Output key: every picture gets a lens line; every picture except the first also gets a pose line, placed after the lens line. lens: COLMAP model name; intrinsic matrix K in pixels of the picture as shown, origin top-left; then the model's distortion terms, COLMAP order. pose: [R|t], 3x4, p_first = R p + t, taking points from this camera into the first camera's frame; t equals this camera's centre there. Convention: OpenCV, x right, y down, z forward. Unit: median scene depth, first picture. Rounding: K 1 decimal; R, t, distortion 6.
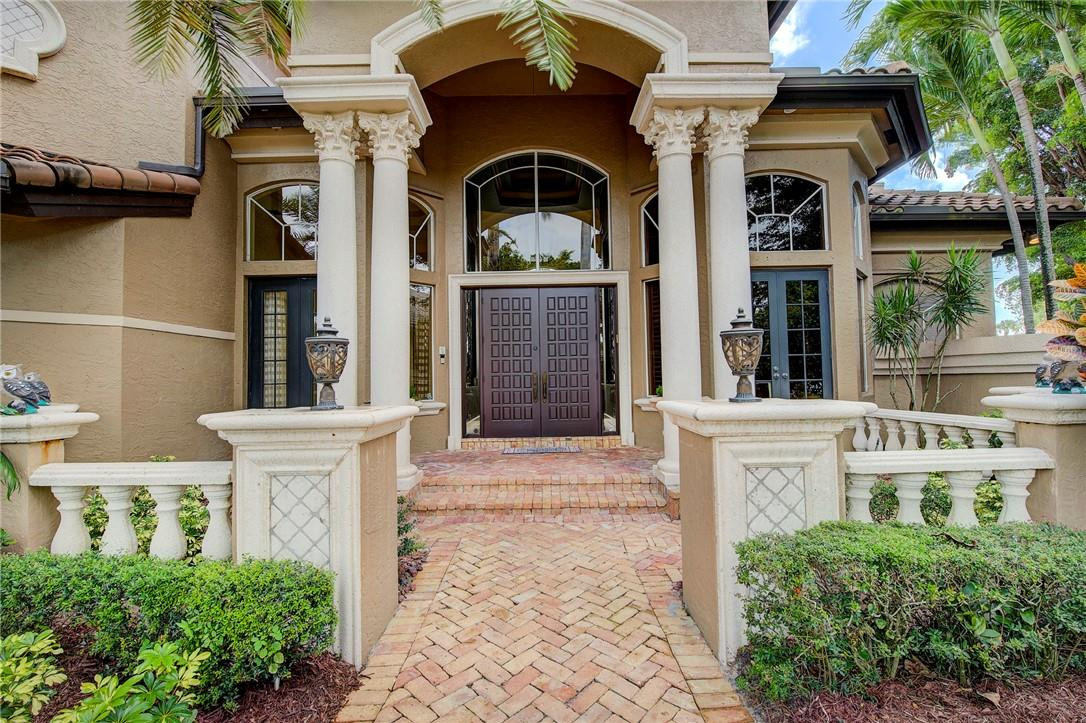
lens RADIAL K [[480.9, 0, 543.0], [0, 480.9, 361.5], [0, 0, 1]] dist [-0.013986, -0.000680]
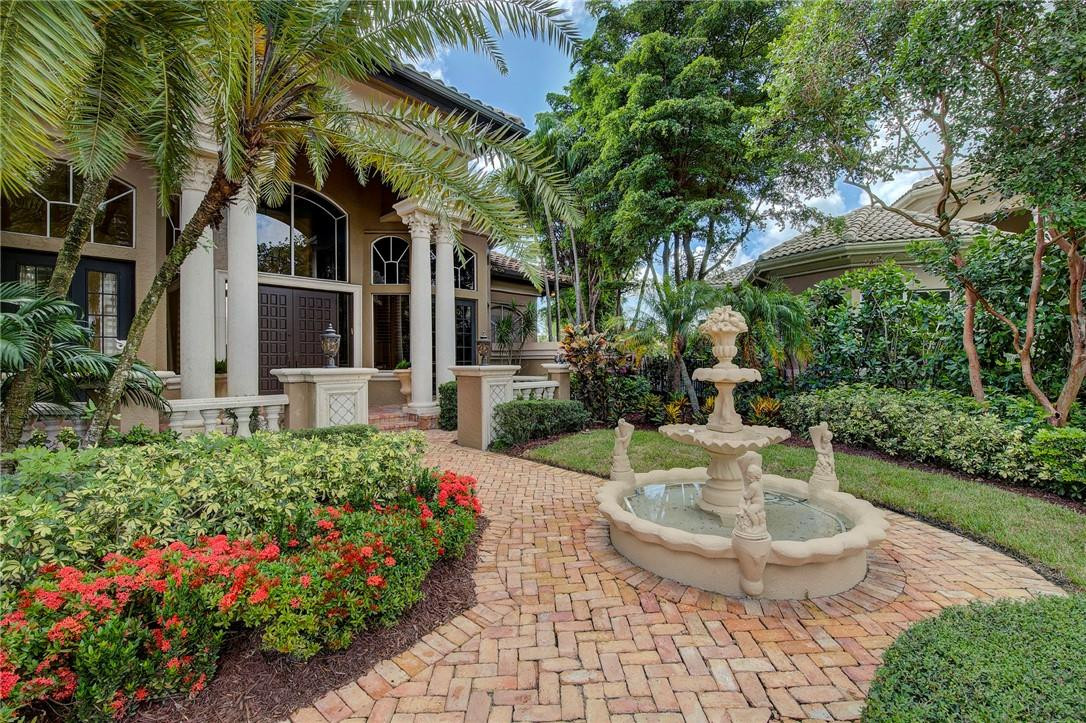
lens RADIAL K [[431.9, 0, 543.7], [0, 431.9, 362.7], [0, 0, 1]] dist [-0.017035, -0.000631]
pose [[0.698733, 0.009663, 0.715317, -0.552220], [-0.035755, 0.999131, 0.021429, -0.000098], [-0.714488, -0.040549, 0.698472, -0.490076]]
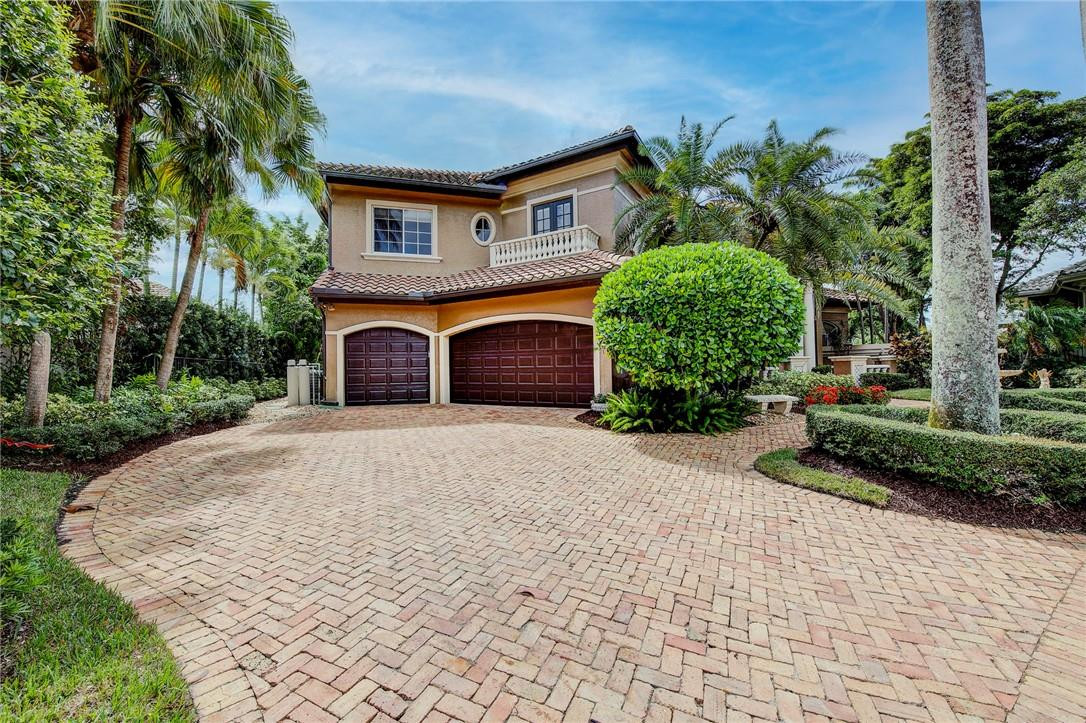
lens RADIAL K [[431.9, 0, 543.7], [0, 431.9, 362.7], [0, 0, 1]] dist [-0.017035, -0.000631]
pose [[0.962520, 0.004737, 0.271171, -2.296593], [-0.009992, 0.999788, 0.018003, 0.052577], [-0.271028, -0.020038, 0.962363, -1.503095]]
